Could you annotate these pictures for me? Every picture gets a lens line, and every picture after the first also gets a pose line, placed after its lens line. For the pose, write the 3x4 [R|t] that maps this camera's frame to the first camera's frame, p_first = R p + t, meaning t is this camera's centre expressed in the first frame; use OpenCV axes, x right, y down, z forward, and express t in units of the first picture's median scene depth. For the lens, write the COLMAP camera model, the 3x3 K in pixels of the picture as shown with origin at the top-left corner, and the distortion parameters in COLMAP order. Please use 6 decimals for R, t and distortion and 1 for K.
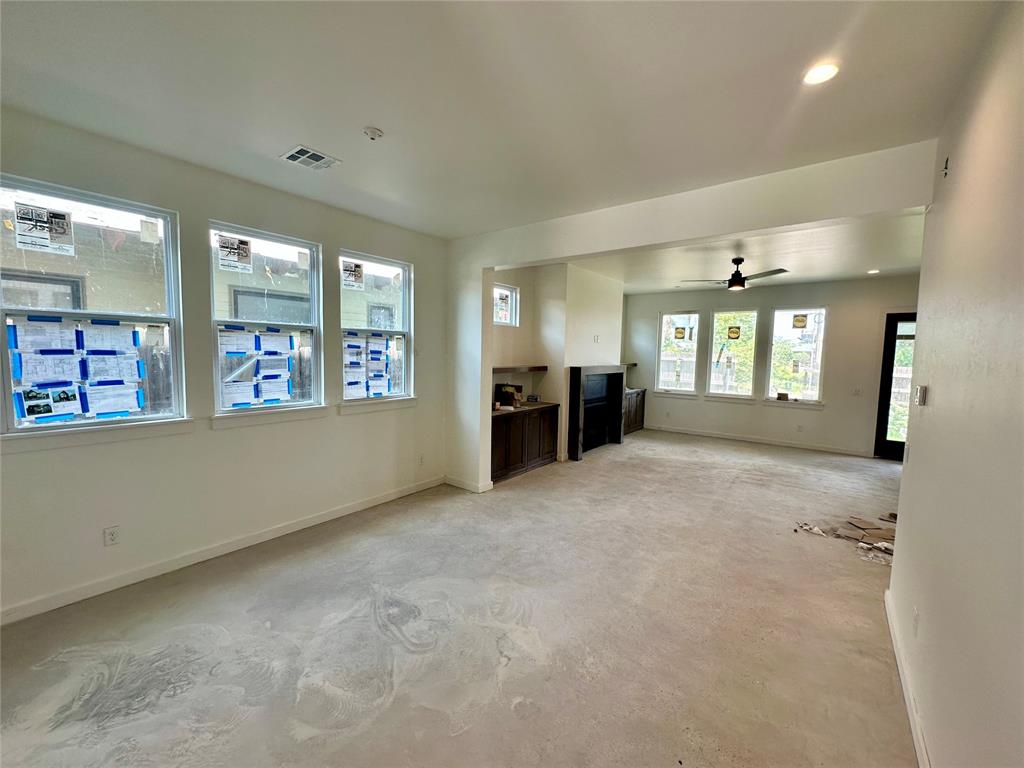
lens RADIAL K [[409.0, 0, 512.7], [0, 409.0, 384.7], [0, 0, 1]] dist [-0.001650, -0.000483]
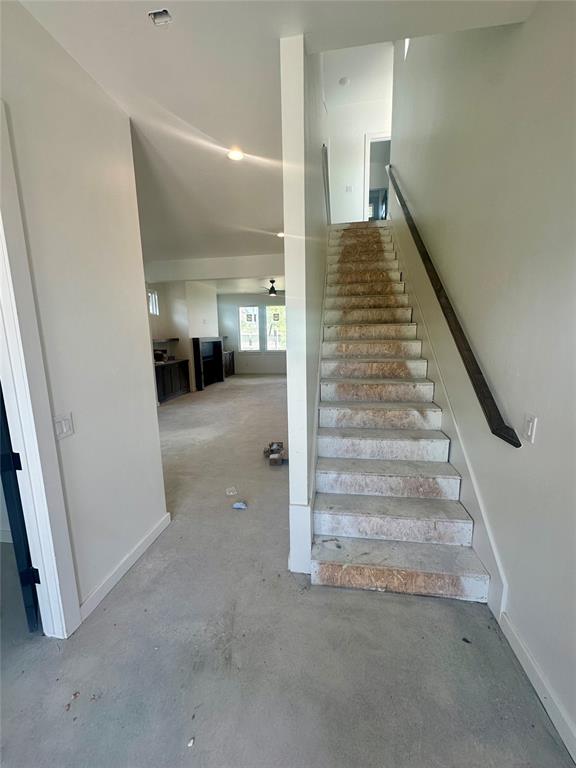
lens RADIAL K [[306.7, 0, 288.1], [0, 306.7, 383.5], [0, 0, 1]] dist [-0.001650, -0.000483]
pose [[0.875510, -0.114307, 0.469486, -0.166406], [0.075966, 0.992095, 0.099886, 0.059053], [-0.477192, -0.051786, 0.877272, -0.429884]]
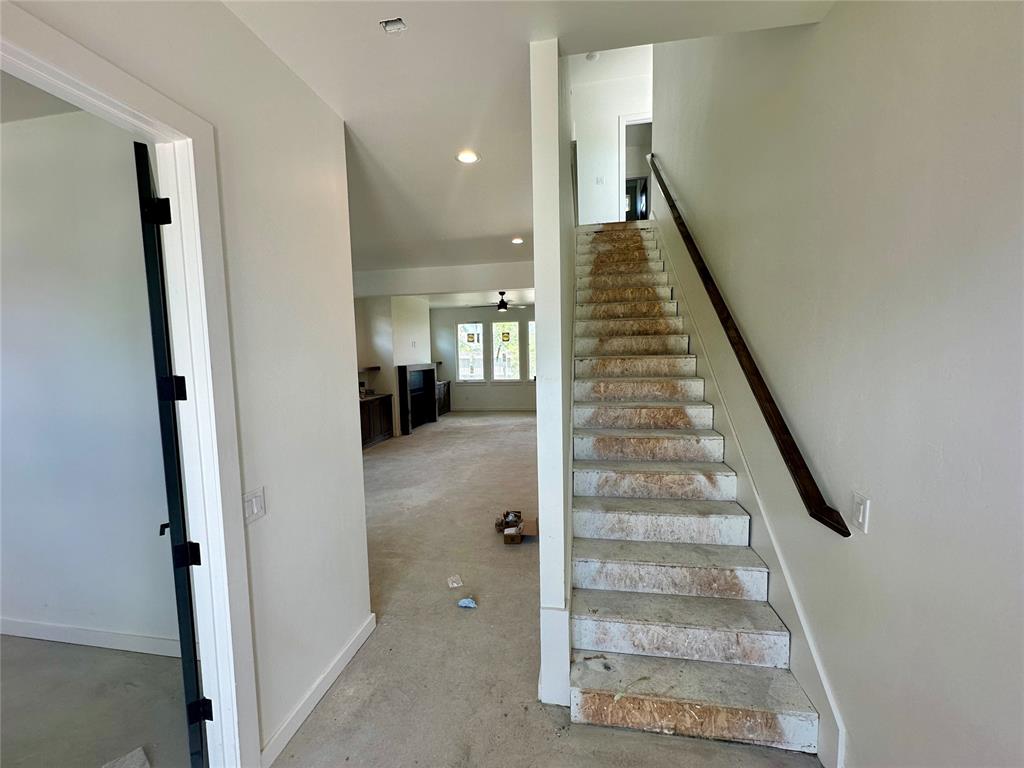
lens RADIAL K [[409.0, 0, 511.2], [0, 409.0, 383.7], [0, 0, 1]] dist [-0.001650, -0.000483]
pose [[0.883047, -0.075510, 0.463170, -0.187668], [0.078458, 0.996834, 0.012930, 0.031397], [-0.462679, 0.024922, 0.886175, -0.434019]]
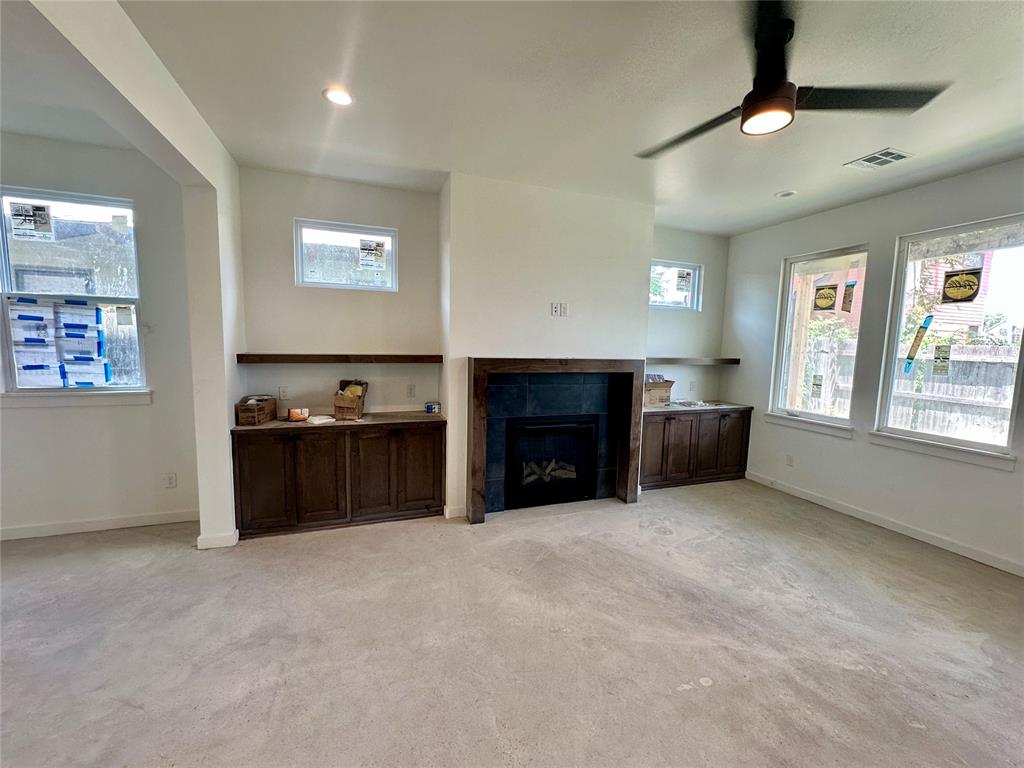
lens RADIAL K [[409.0, 0, 513.6], [0, 409.0, 384.5], [0, 0, 1]] dist [-0.001650, -0.000483]
pose [[0.846918, 0.053465, -0.529029, 0.591581], [-0.050405, 0.998524, 0.020220, -0.024479], [0.529330, 0.009541, 0.848363, 0.653425]]
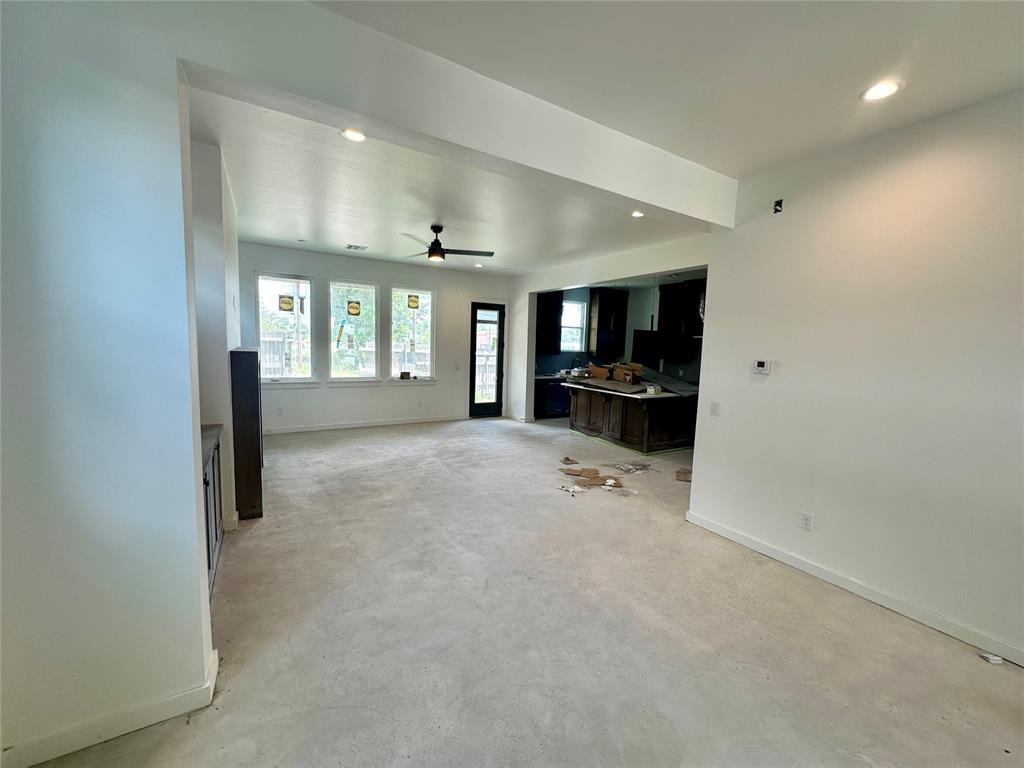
lens RADIAL K [[409.0, 0, 510.8], [0, 409.0, 385.4], [0, 0, 1]] dist [-0.001650, -0.000483]
pose [[0.359069, -0.101778, 0.927745, -0.268972], [0.051040, 0.994690, 0.089368, -0.034209], [-0.931915, 0.015263, 0.362357, 0.556398]]
